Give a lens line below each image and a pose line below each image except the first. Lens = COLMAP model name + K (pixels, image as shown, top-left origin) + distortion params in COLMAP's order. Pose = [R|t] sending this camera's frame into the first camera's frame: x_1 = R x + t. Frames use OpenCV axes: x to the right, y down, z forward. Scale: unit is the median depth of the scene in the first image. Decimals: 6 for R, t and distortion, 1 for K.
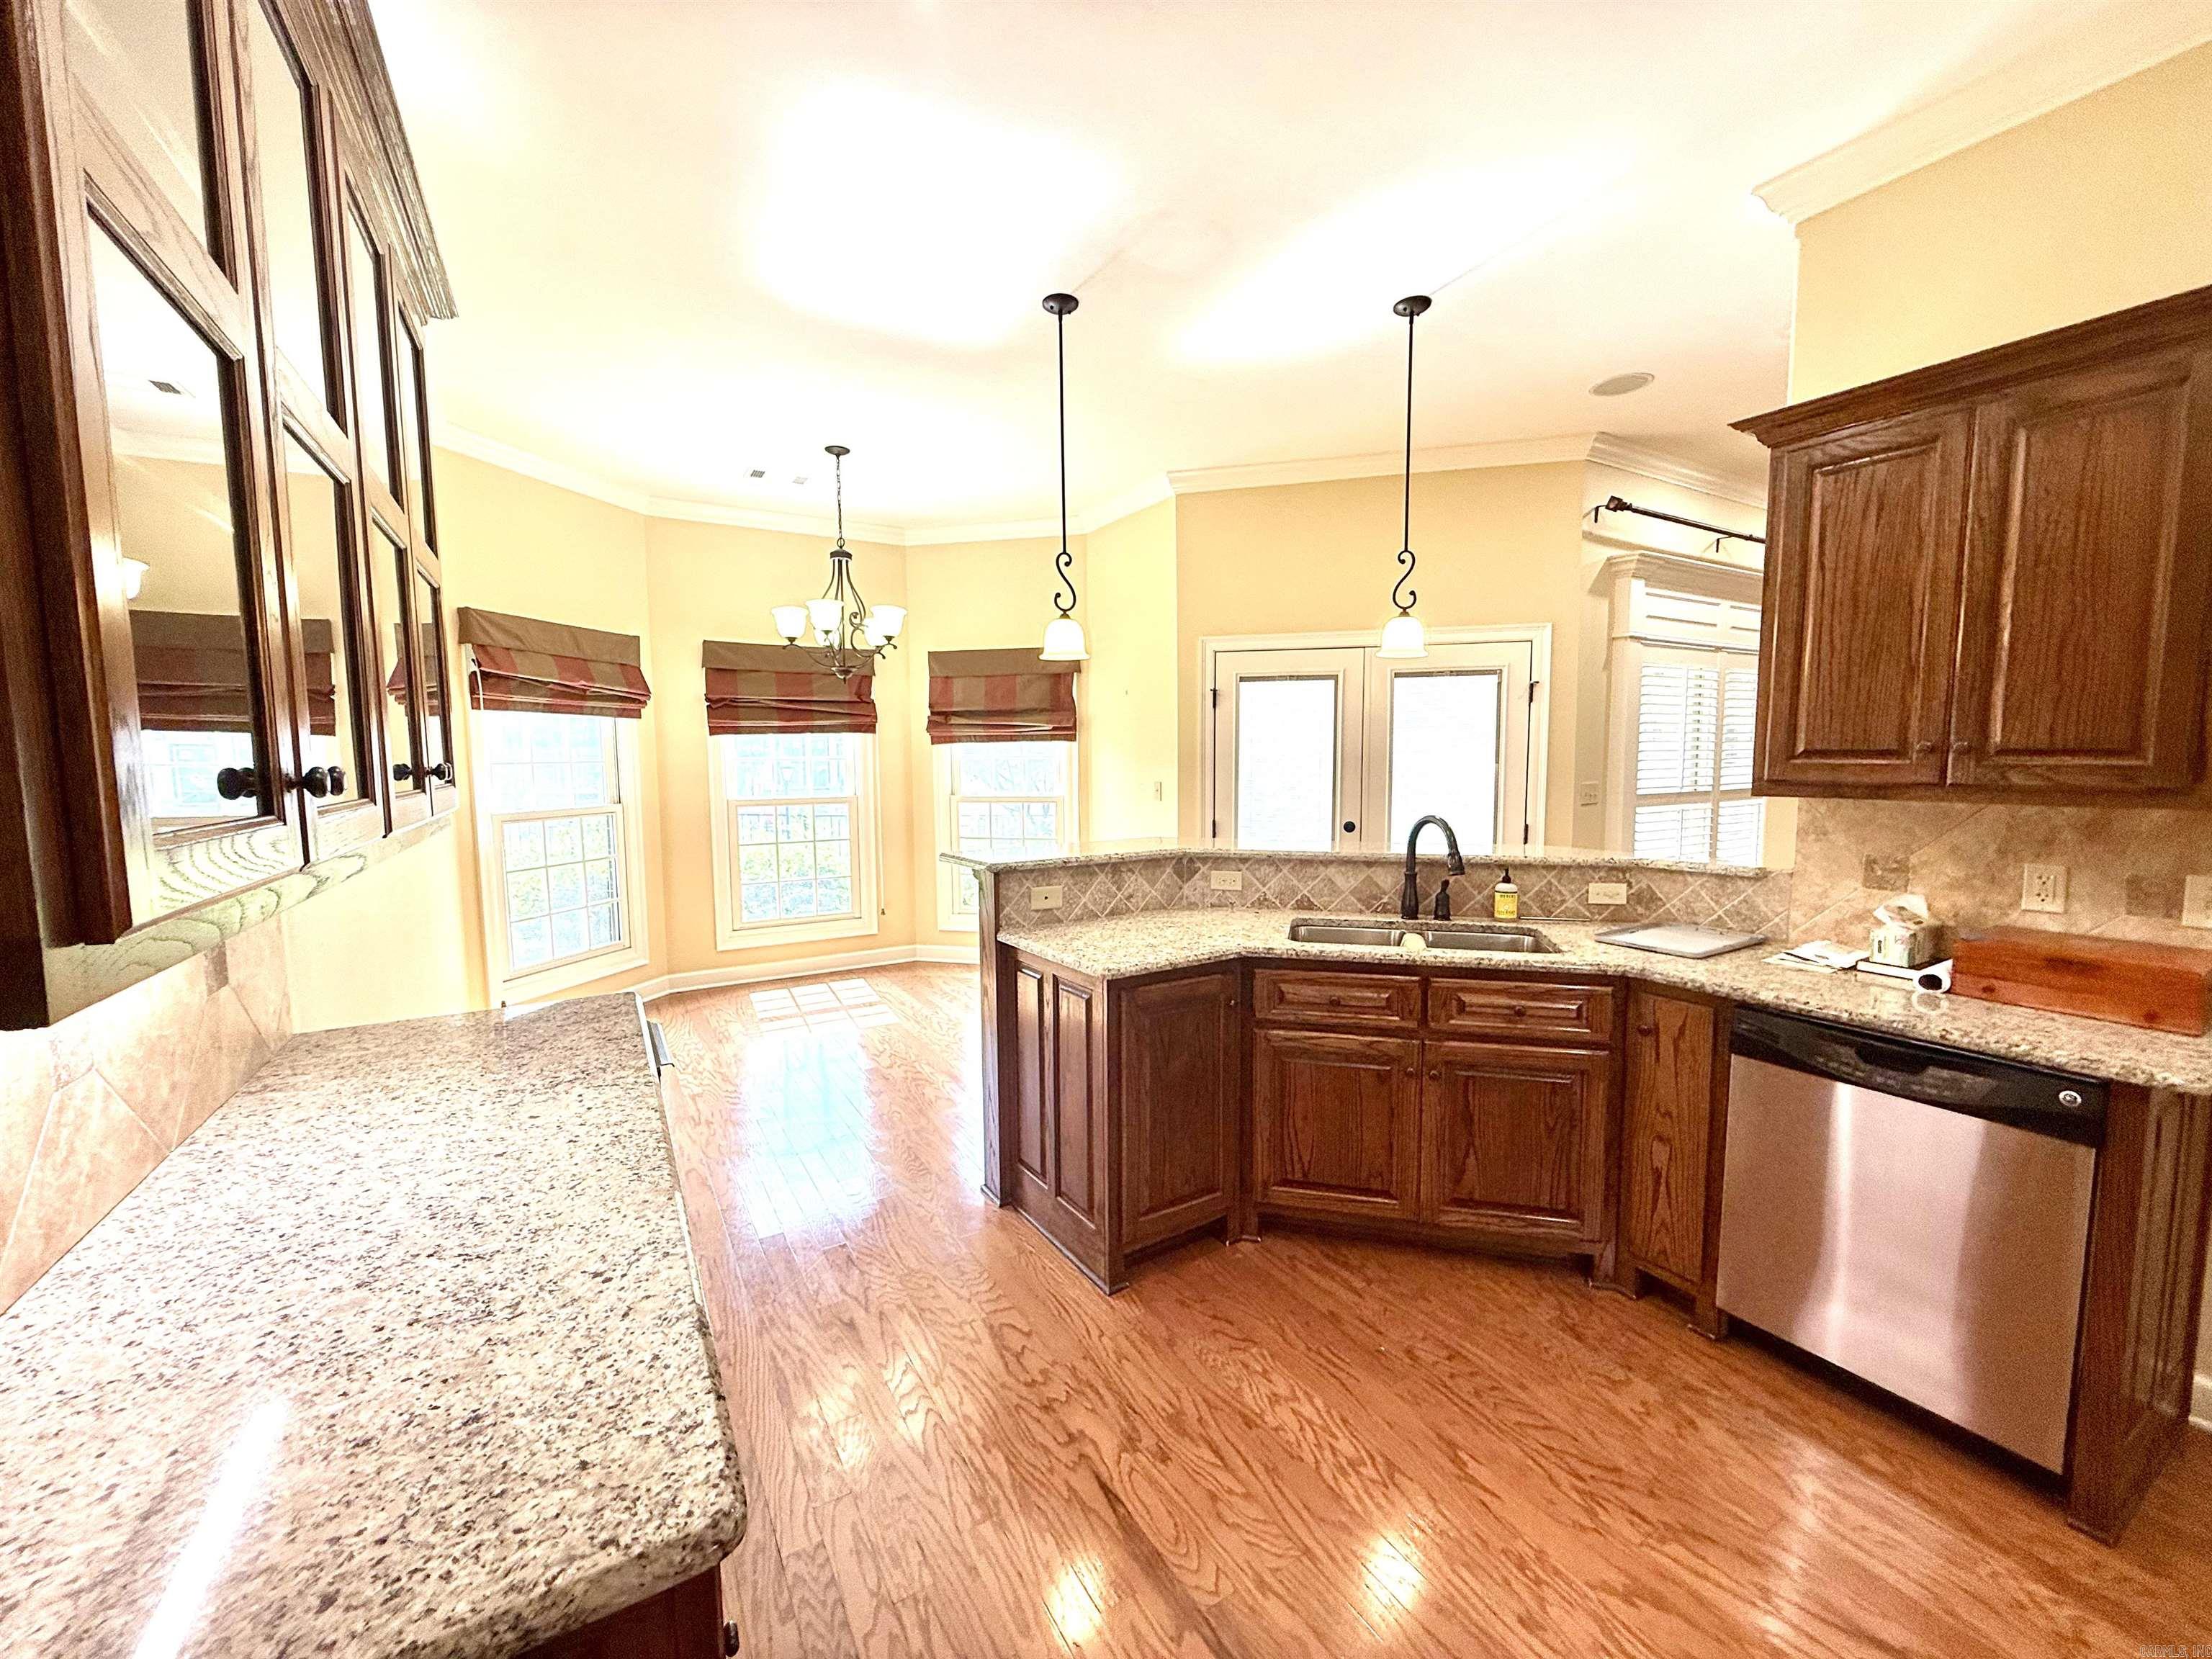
lens RADIAL K [[878.3, 0, 1103.0], [0, 878.3, 830.5], [0, 0, 1]] dist [0.000508, -0.000143]
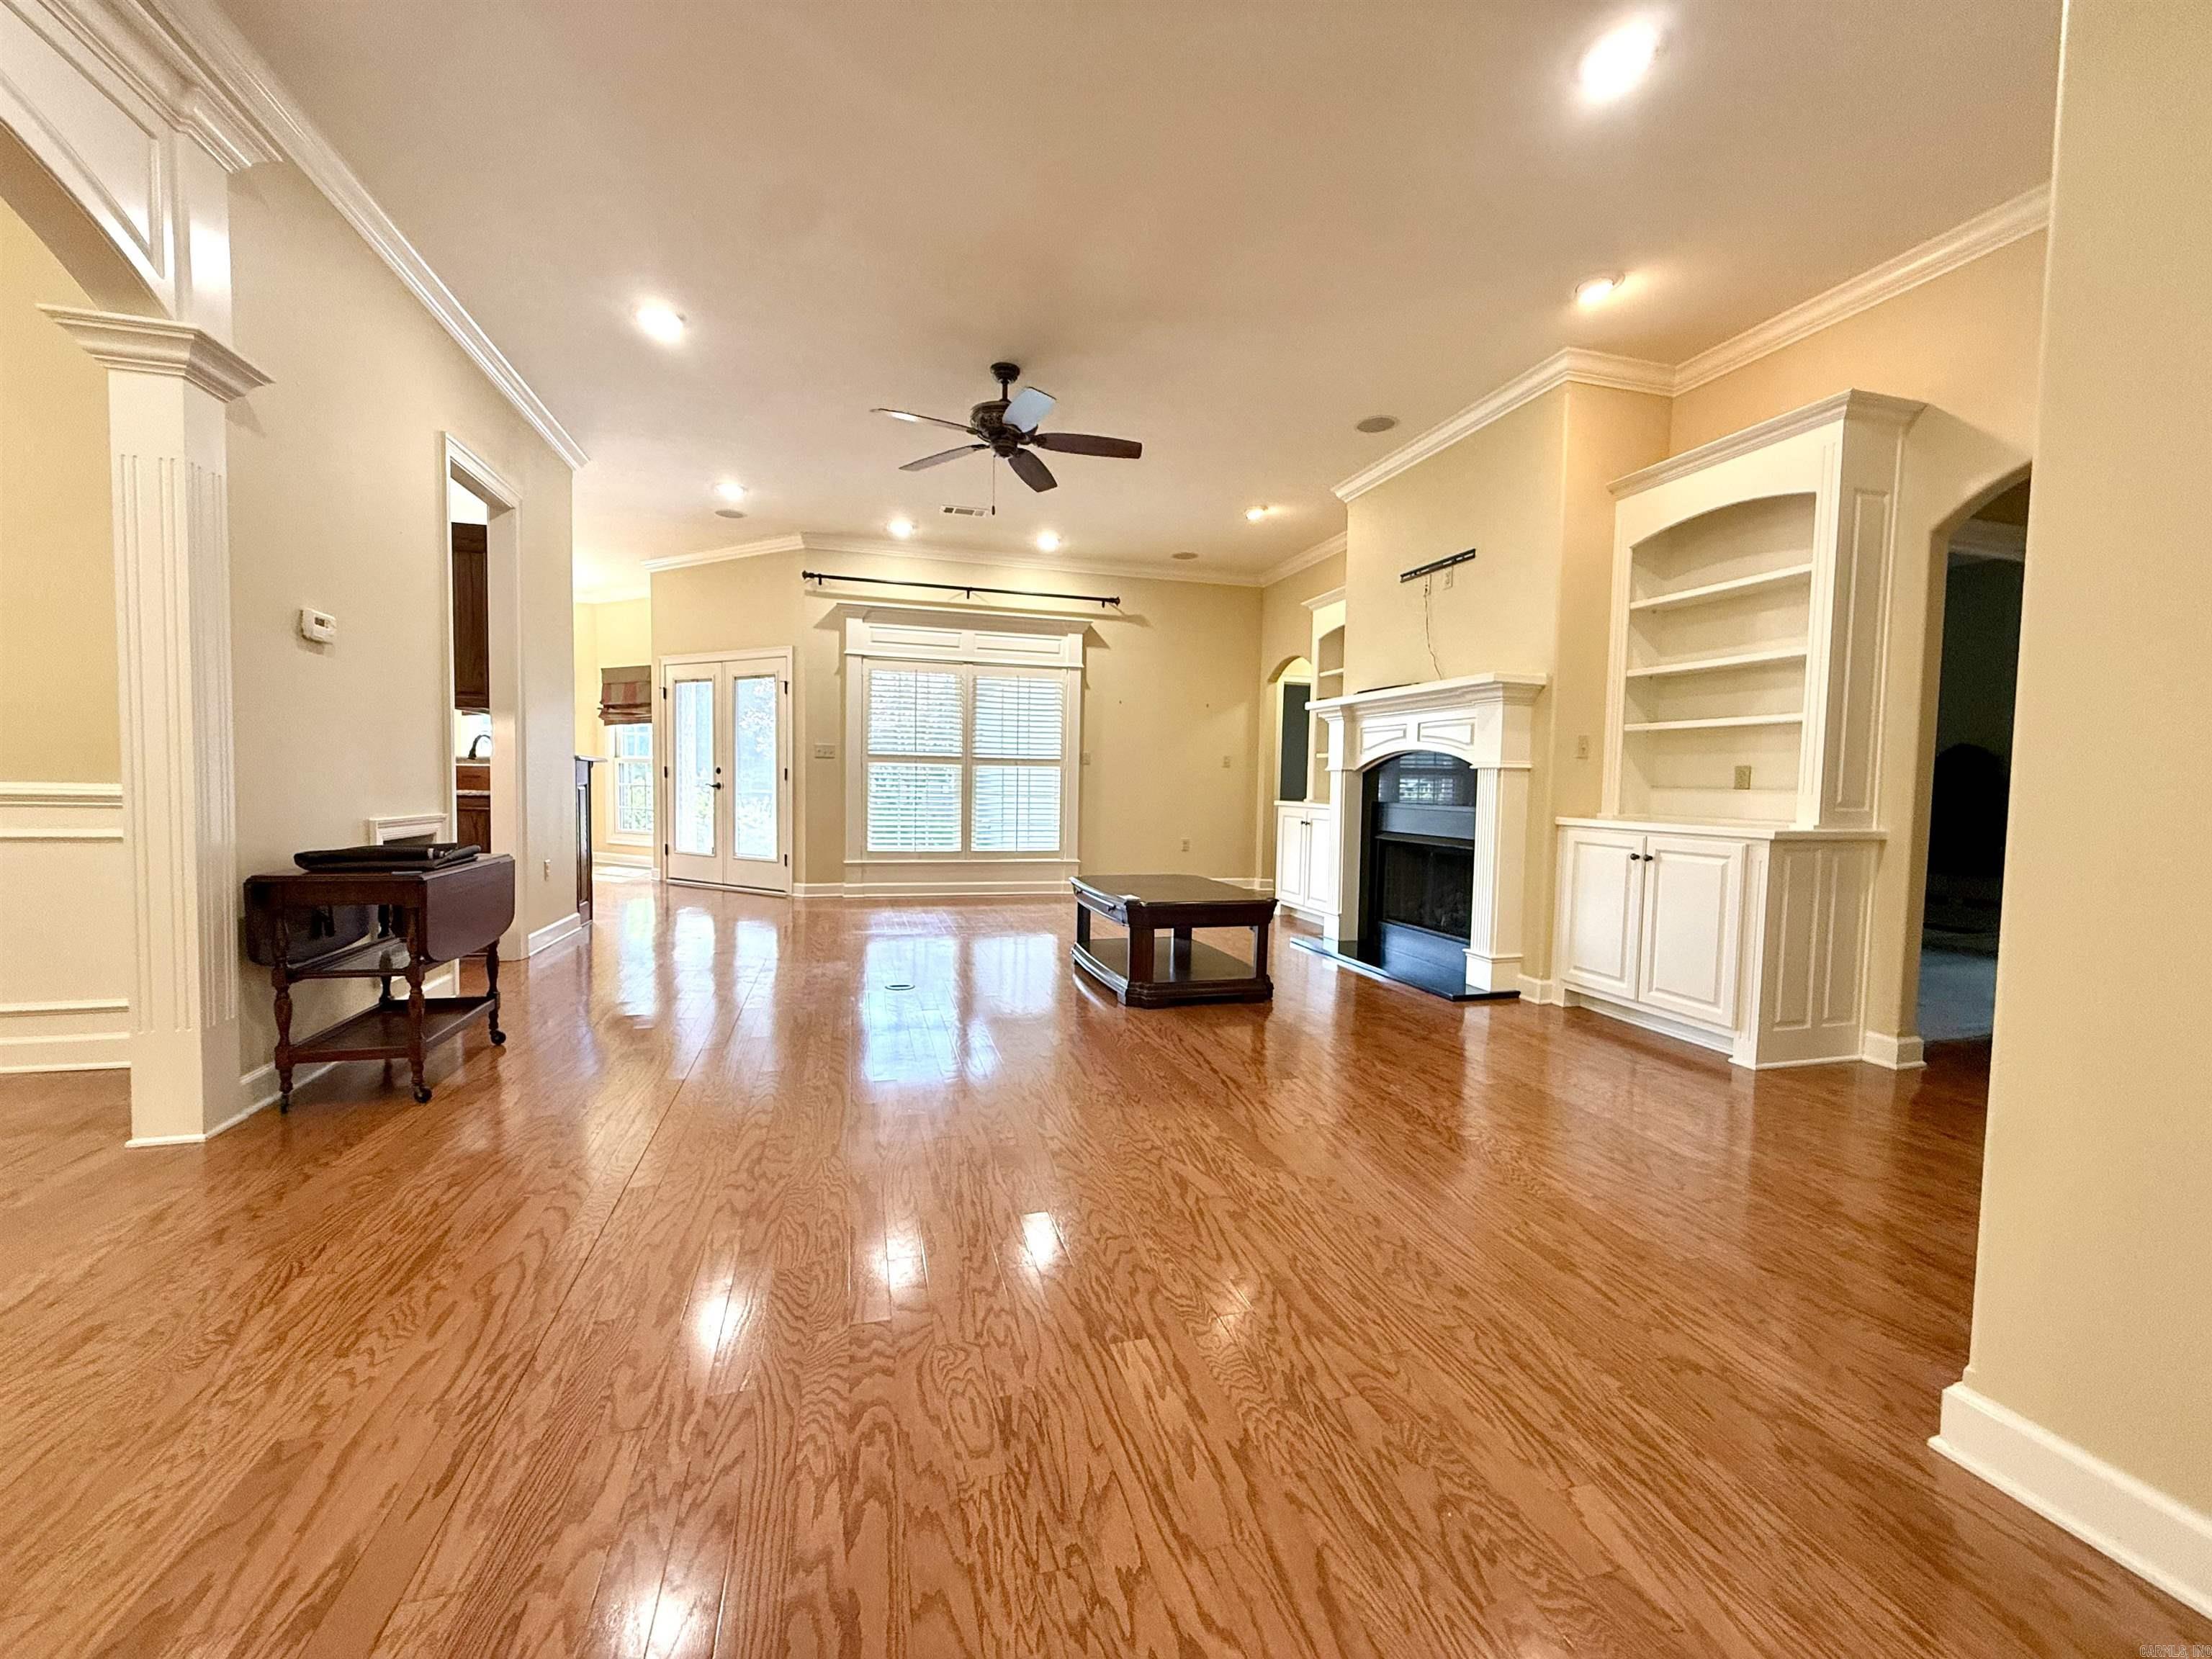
lens RADIAL K [[878.3, 0, 1103.0], [0, 878.3, 830.5], [0, 0, 1]] dist [0.000508, -0.000143]
pose [[0.967876, 0.040255, -0.248183, 2.574472], [-0.049830, 0.998231, -0.032419, 0.224851], [0.246439, 0.043744, 0.968171, -0.746757]]
